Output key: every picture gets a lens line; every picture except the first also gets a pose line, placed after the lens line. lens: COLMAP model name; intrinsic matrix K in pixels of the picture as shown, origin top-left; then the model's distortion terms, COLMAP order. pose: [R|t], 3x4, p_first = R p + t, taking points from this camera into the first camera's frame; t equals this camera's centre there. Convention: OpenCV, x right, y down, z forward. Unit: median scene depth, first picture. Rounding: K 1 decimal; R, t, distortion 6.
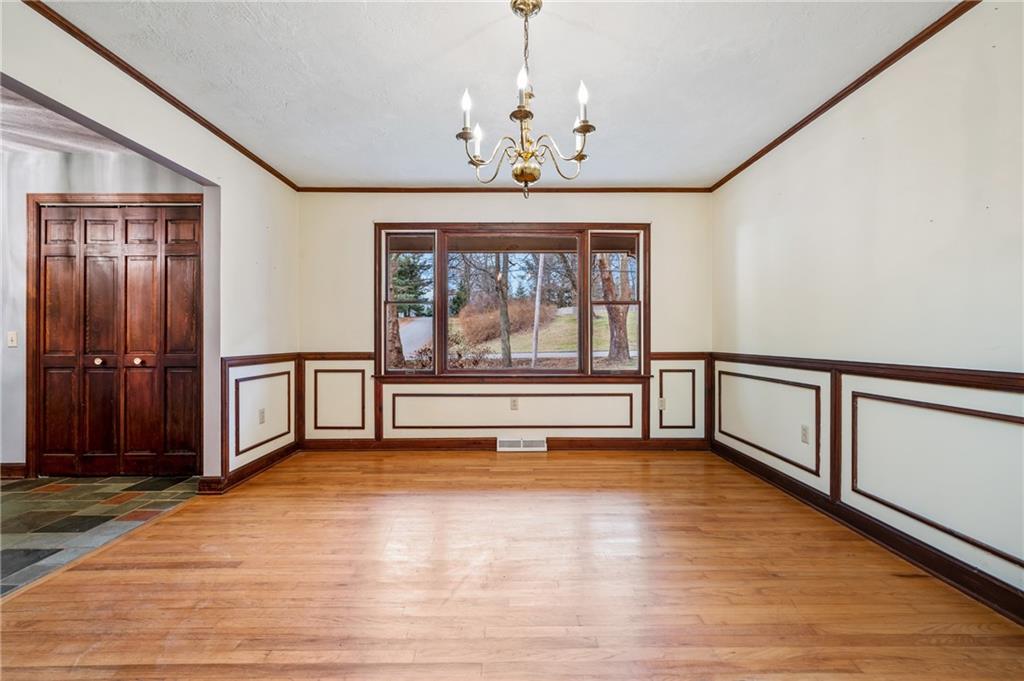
lens RADIAL K [[374.2, 0, 514.4], [0, 374.2, 335.4], [0, 0, 1]] dist [0.001467, 0.000002]
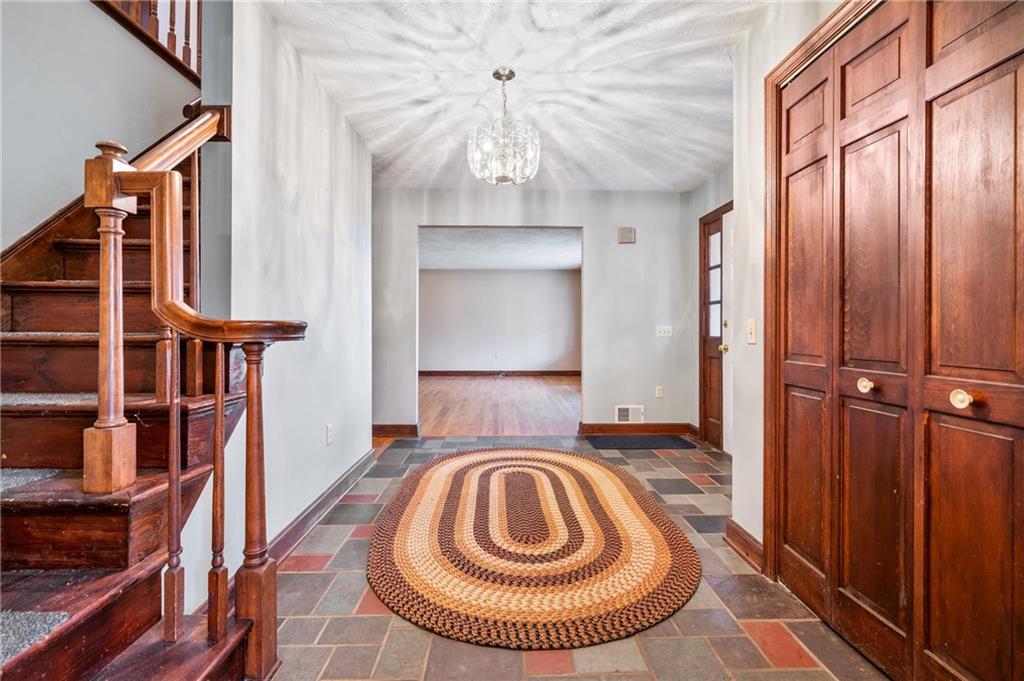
lens RADIAL K [[449.0, 0, 514.8], [0, 449.0, 329.2], [0, 0, 1]] dist [-0.003038, 0.001440]
pose [[0.028145, -0.002637, -0.999600, -0.619533], [-0.003245, 0.999991, -0.002729, 0.009891], [0.999599, 0.003321, 0.028136, 0.592553]]
